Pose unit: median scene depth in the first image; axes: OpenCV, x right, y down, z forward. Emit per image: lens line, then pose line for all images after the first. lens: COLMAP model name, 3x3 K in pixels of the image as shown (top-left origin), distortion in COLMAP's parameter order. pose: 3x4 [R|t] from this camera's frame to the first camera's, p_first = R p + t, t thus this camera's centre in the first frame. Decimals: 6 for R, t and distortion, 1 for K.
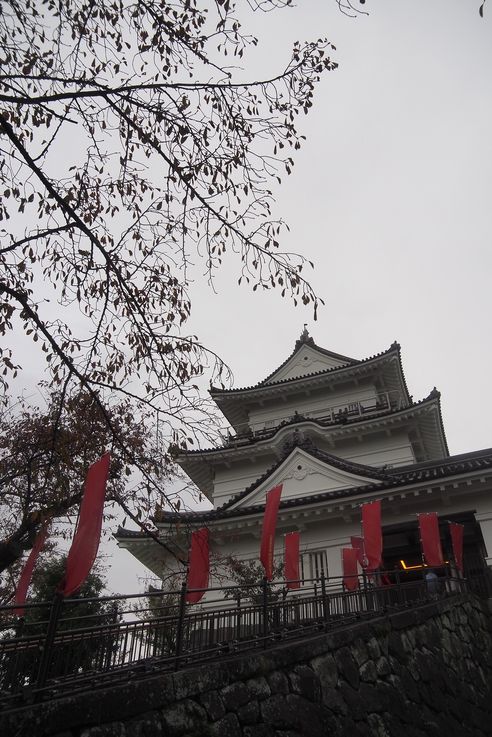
lens RADIAL K [[608.2, 0, 242.5], [0, 608.2, 365.9], [0, 0, 1]] dist [-0.031716, 0.061559]
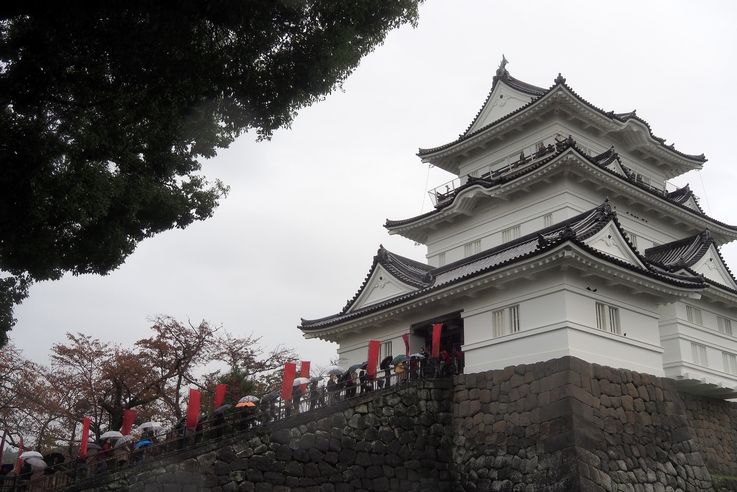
lens RADIAL K [[792.9, 0, 353.0], [0, 792.9, 240.0], [0, 0, 1]] dist [0.007442, 0.000000]
pose [[0.842378, -0.168751, -0.511784, 0.619079], [0.332529, 0.910109, 0.247239, -0.236035], [0.424057, -0.378451, 0.822770, -0.282335]]
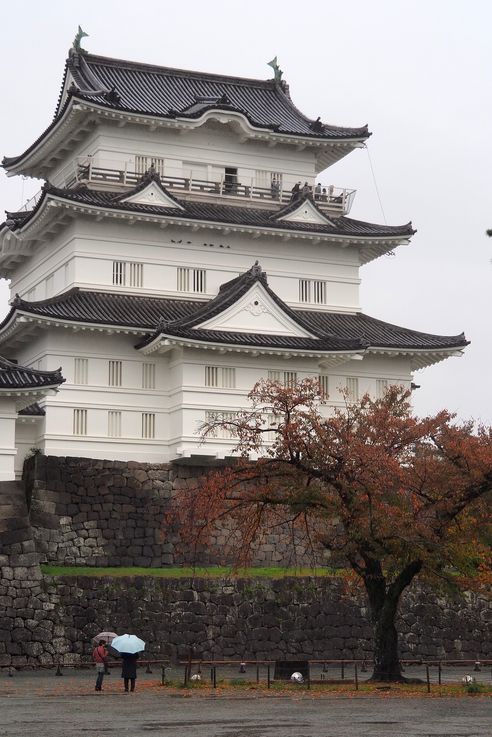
lens RADIAL K [[1611.5, 0, 247.8], [0, 1611.5, 365.6], [0, 0, 1]] dist [0.003459, 0.000000]
pose [[0.683707, -0.126488, -0.718711, 1.950395], [0.481734, 0.818011, 0.314308, -0.300519], [0.548157, -0.561122, 0.620214, -0.354928]]
